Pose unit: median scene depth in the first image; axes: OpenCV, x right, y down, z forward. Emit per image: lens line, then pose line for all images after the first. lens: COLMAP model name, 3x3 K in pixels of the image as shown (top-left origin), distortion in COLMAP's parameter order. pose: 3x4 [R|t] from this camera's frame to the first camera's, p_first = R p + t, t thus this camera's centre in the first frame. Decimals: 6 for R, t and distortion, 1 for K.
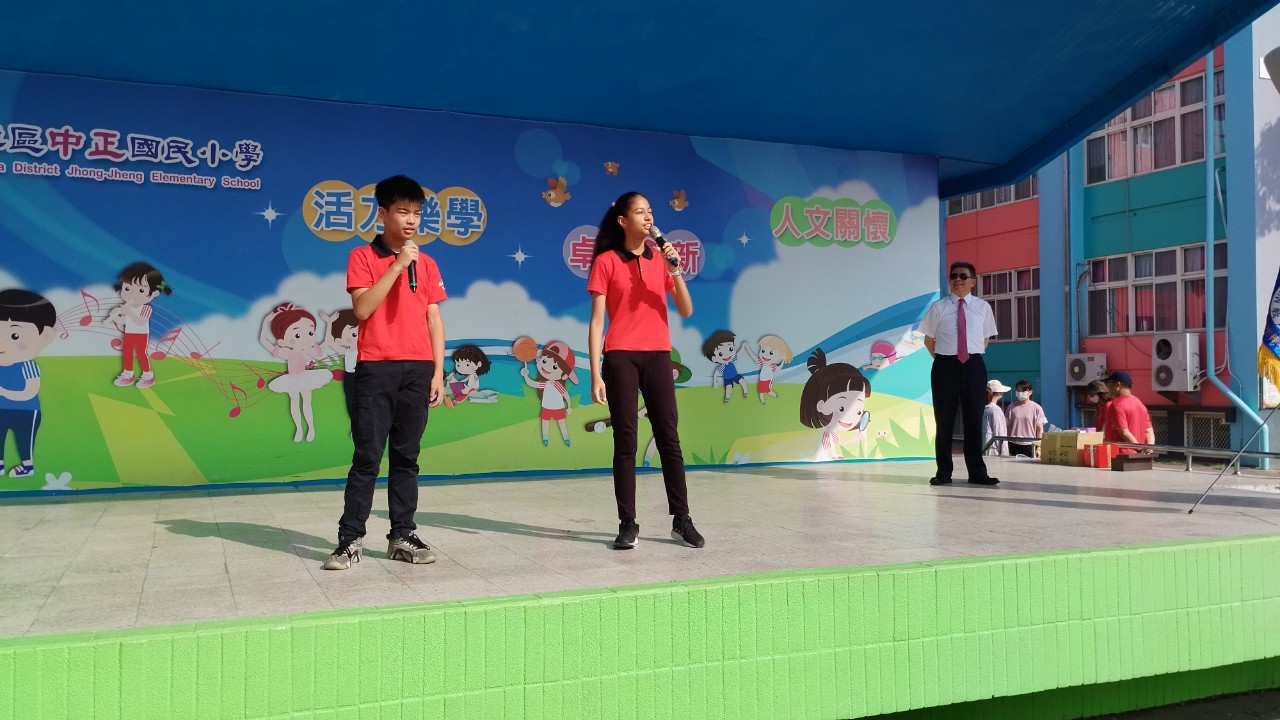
lens RADIAL K [[942.8, 0, 641.5], [0, 942.8, 315.7], [0, 0, 1]] dist [0.050440, -0.054179]
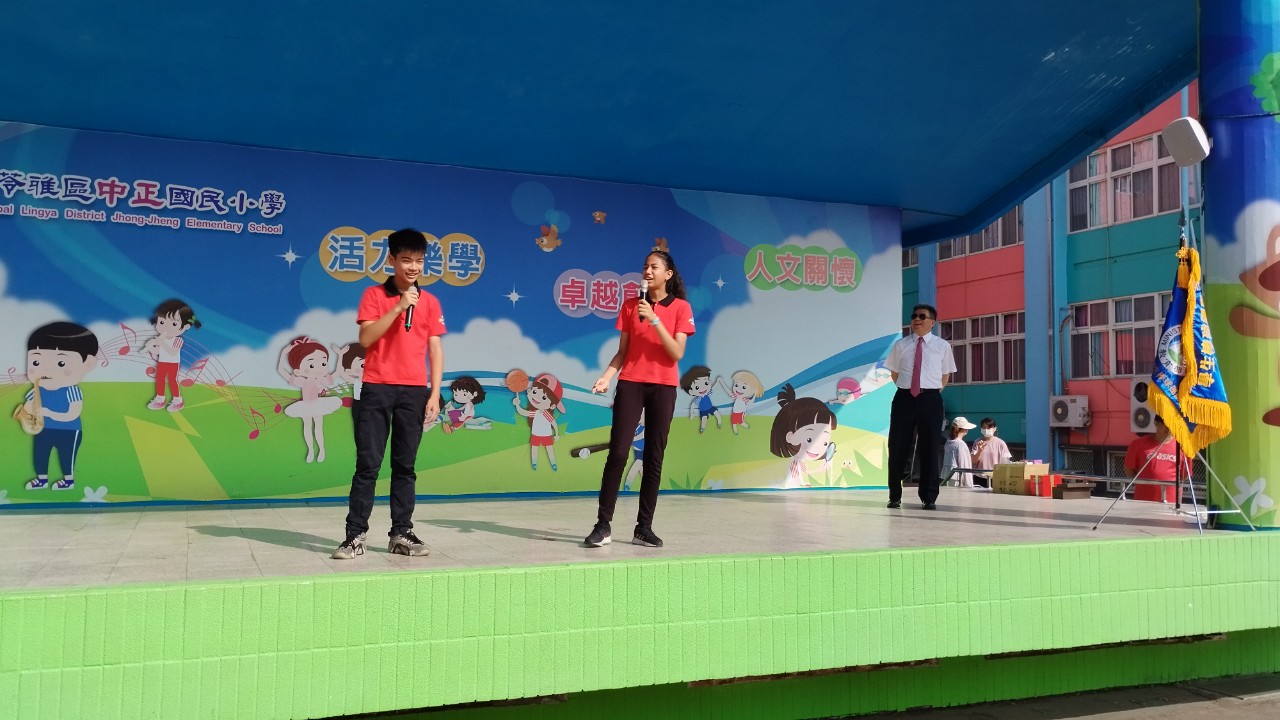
lens RADIAL K [[940.9, 0, 636.4], [0, 940.9, 314.1], [0, 0, 1]] dist [0.048575, -0.052546]
pose [[0.999886, 0.010546, -0.010783, 0.027671], [-0.011004, 0.999000, -0.043340, 0.004083], [0.010315, 0.043454, 0.999002, -0.102371]]
